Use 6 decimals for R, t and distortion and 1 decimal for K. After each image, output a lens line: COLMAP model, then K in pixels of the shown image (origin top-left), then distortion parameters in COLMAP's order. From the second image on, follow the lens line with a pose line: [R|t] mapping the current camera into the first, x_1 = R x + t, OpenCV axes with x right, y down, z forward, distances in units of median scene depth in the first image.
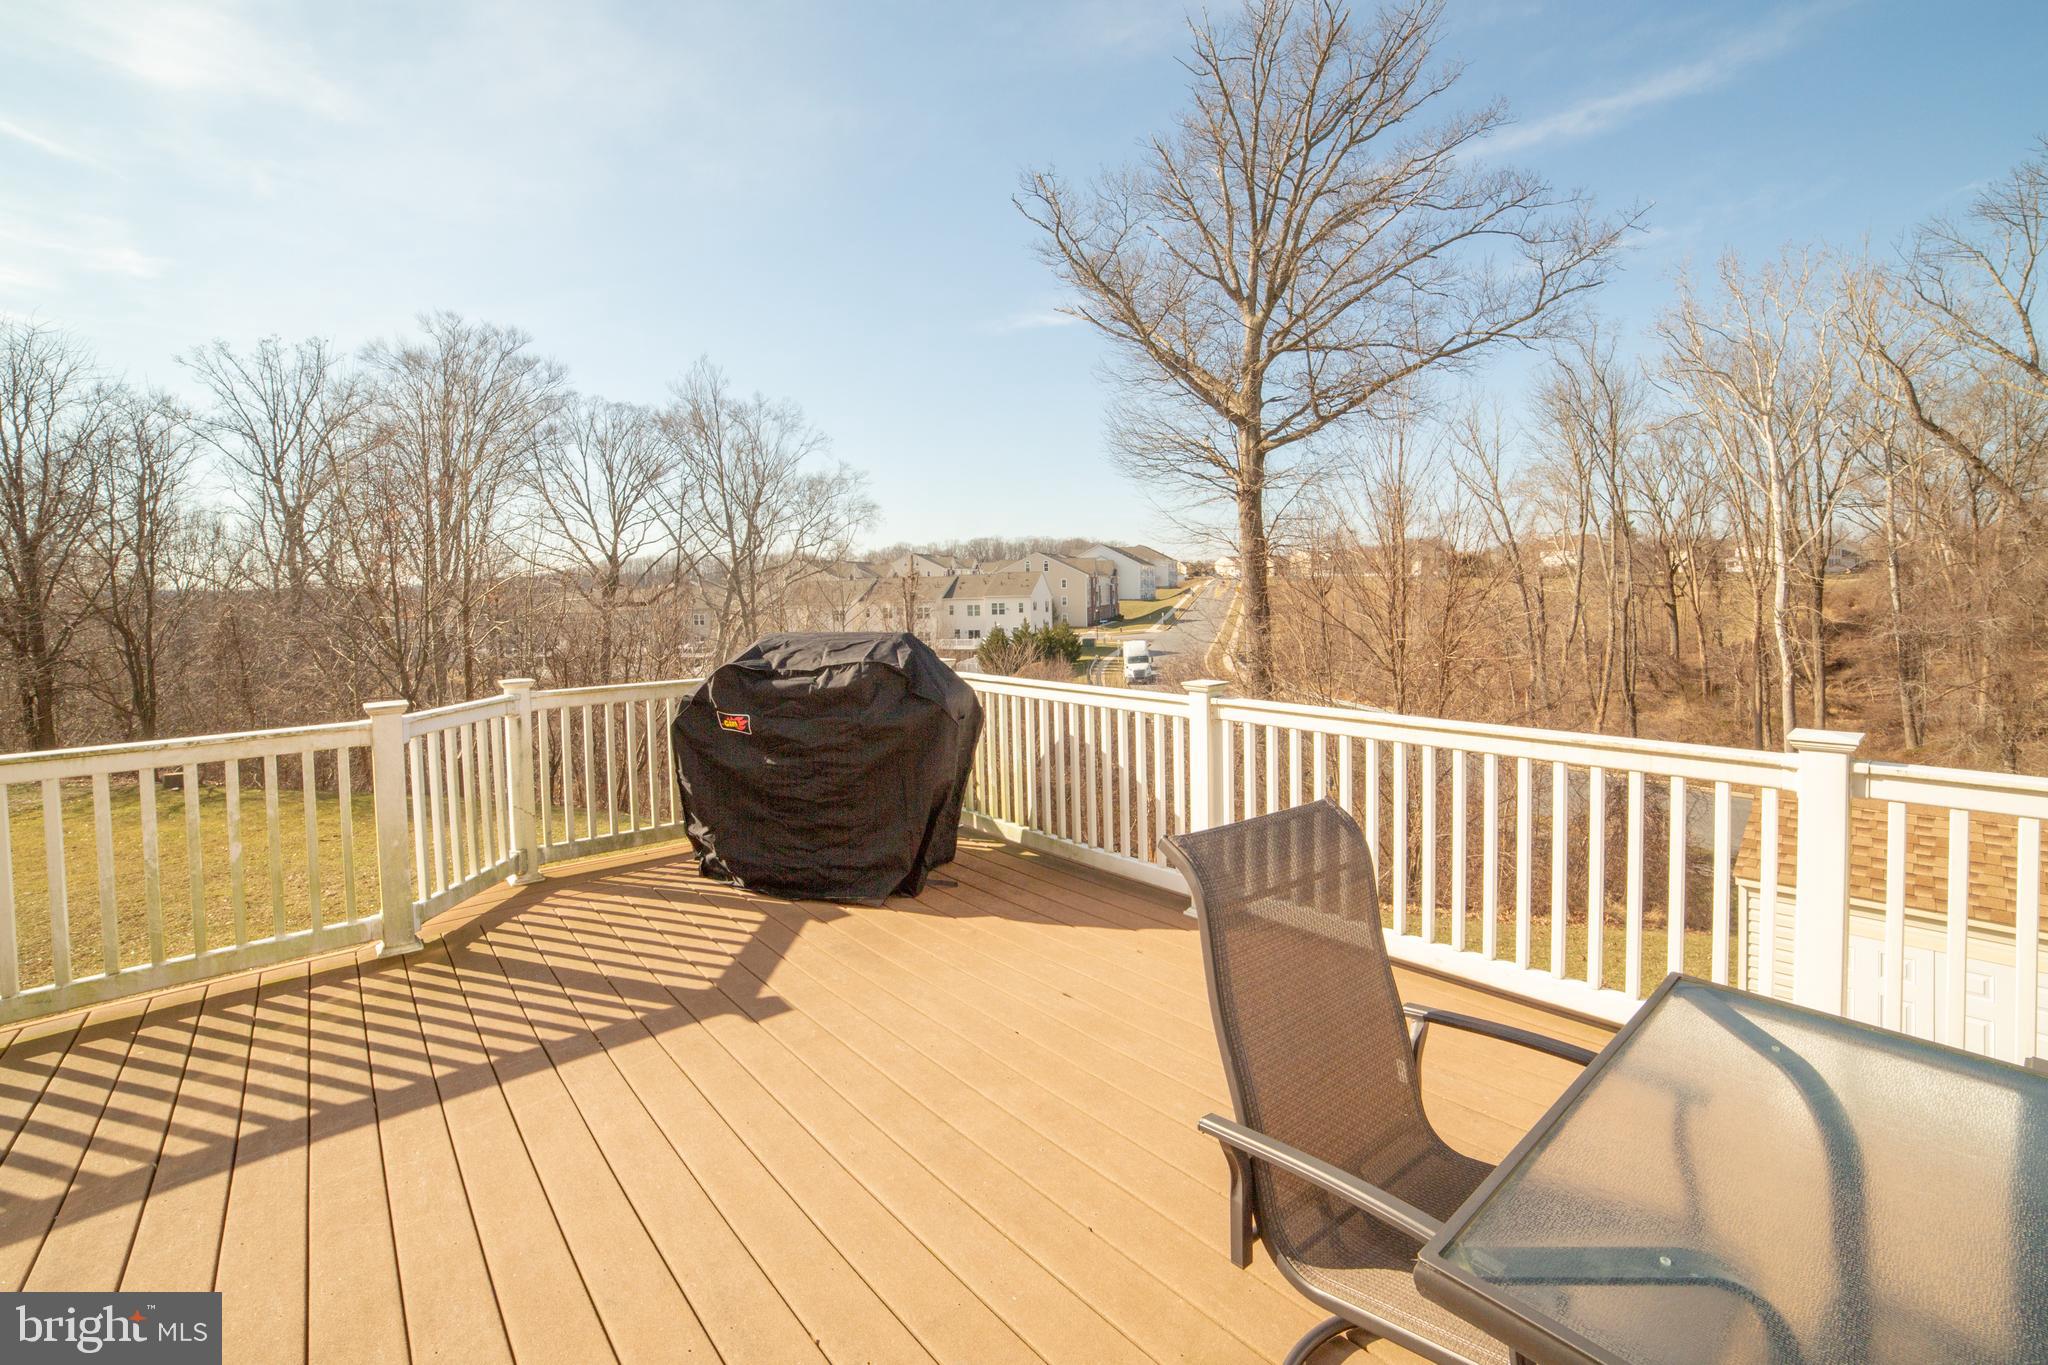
lens RADIAL K [[879.1, 0, 1060.9], [0, 879.1, 615.4], [0, 0, 1]] dist [-0.111013, 0.046320]
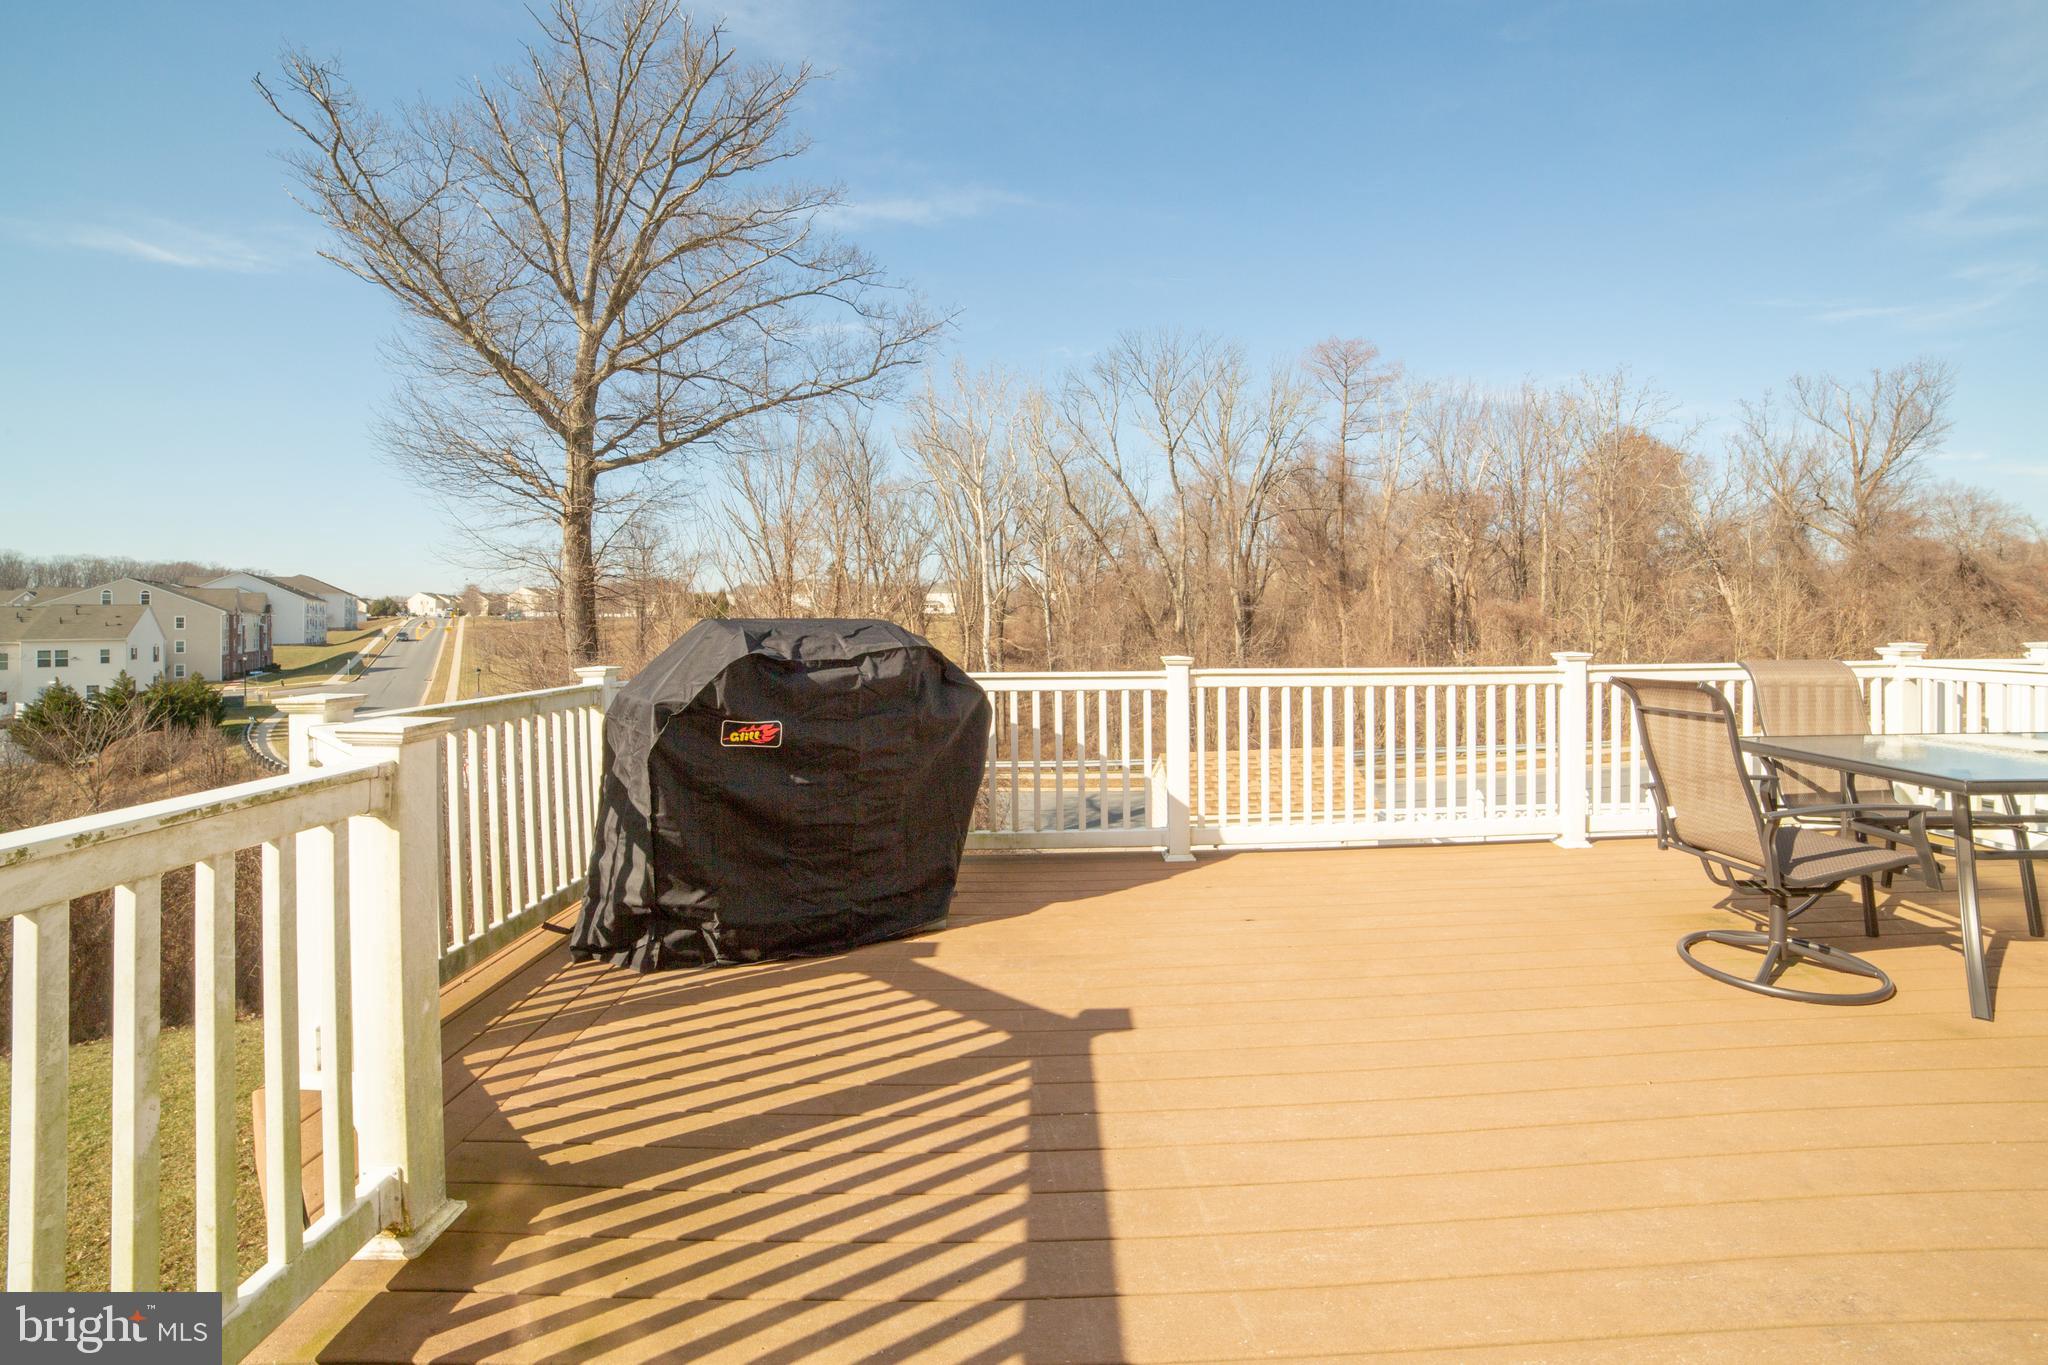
lens RADIAL K [[879.1, 0, 1060.9], [0, 879.1, 615.4], [0, 0, 1]] dist [-0.111013, 0.046320]
pose [[0.659692, 0.011401, 0.751450, -0.115583], [0.025560, 0.998966, -0.037595, 0.008808], [-0.751101, 0.044009, 0.658718, 0.048200]]
